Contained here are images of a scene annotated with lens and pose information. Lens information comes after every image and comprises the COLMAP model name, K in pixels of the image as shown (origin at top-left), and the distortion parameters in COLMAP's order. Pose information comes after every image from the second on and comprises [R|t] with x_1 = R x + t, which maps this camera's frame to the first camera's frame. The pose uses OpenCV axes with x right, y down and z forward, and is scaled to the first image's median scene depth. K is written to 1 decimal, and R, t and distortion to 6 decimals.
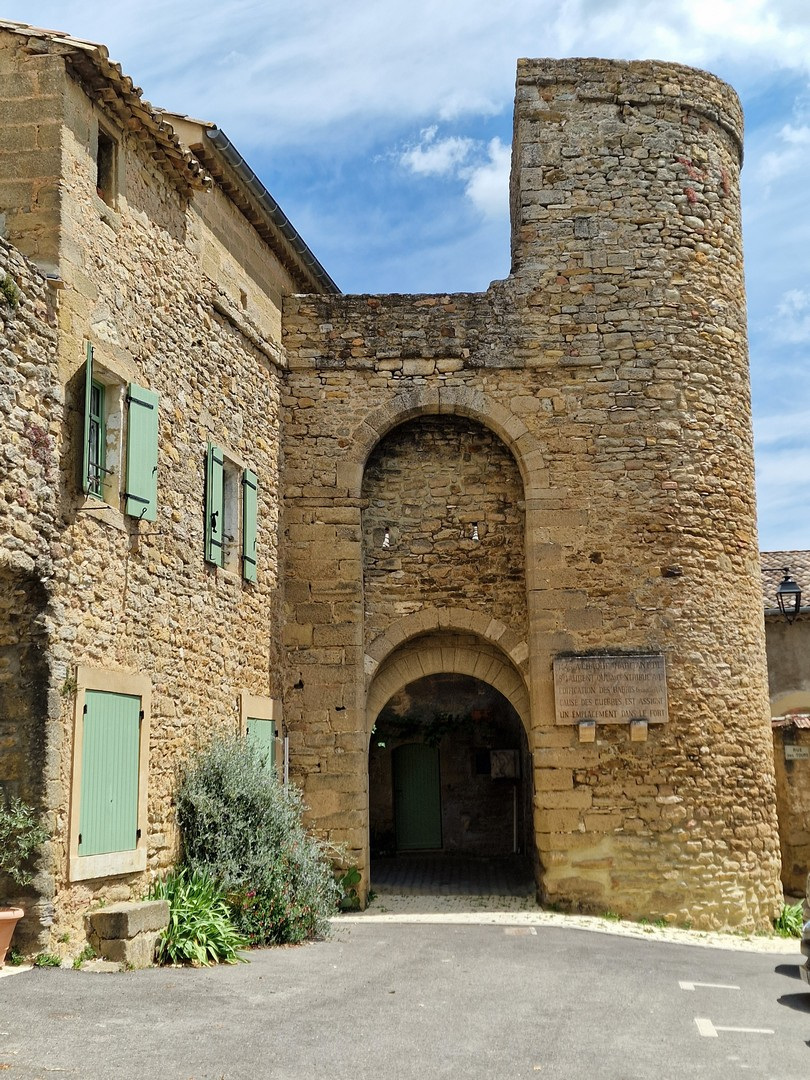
lens RADIAL K [[1263.3, 0, 405.0], [0, 1263.3, 540.0], [0, 0, 1]] dist [0.223022, -0.573530]
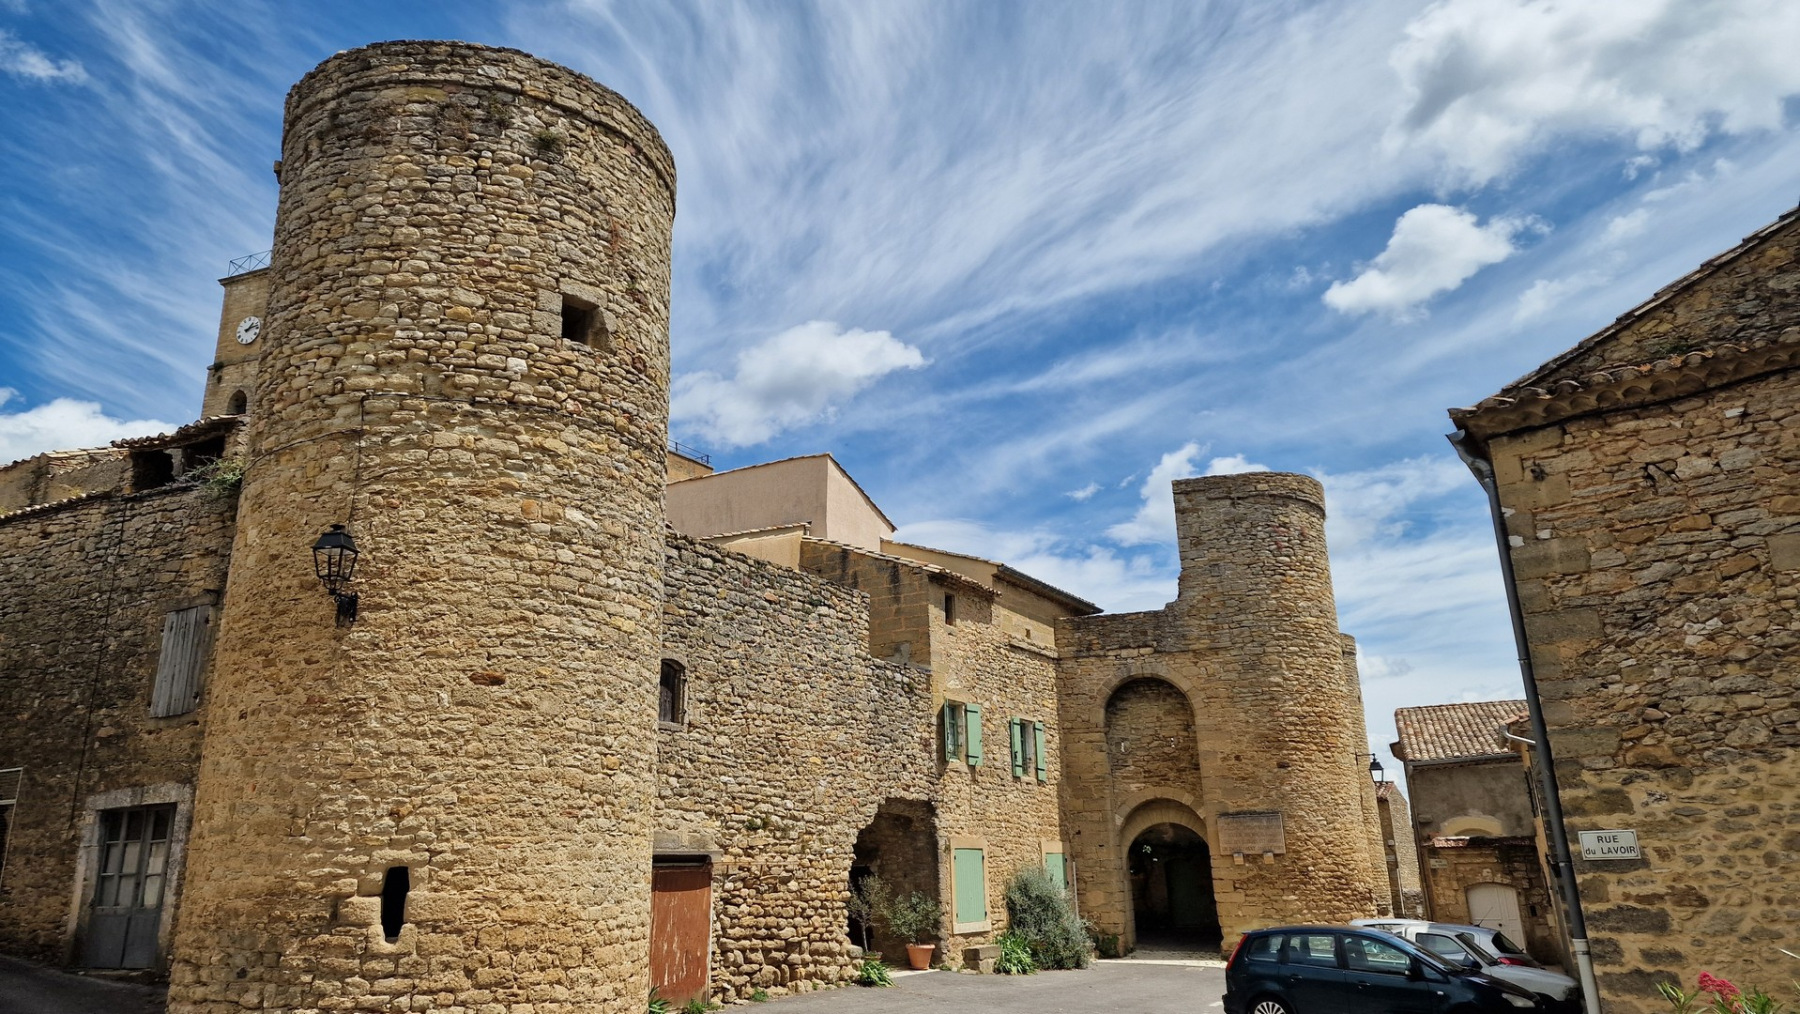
lens RADIAL K [[1302.5, 0, 900.0], [0, 1302.5, 507.0], [0, 0, 1]] dist [0.044733, 0.000477]
pose [[0.937925, -0.093391, -0.334028, 0.350006], [0.068849, 0.994034, -0.084599, -0.211337], [0.339936, 0.056350, 0.938759, -0.888260]]
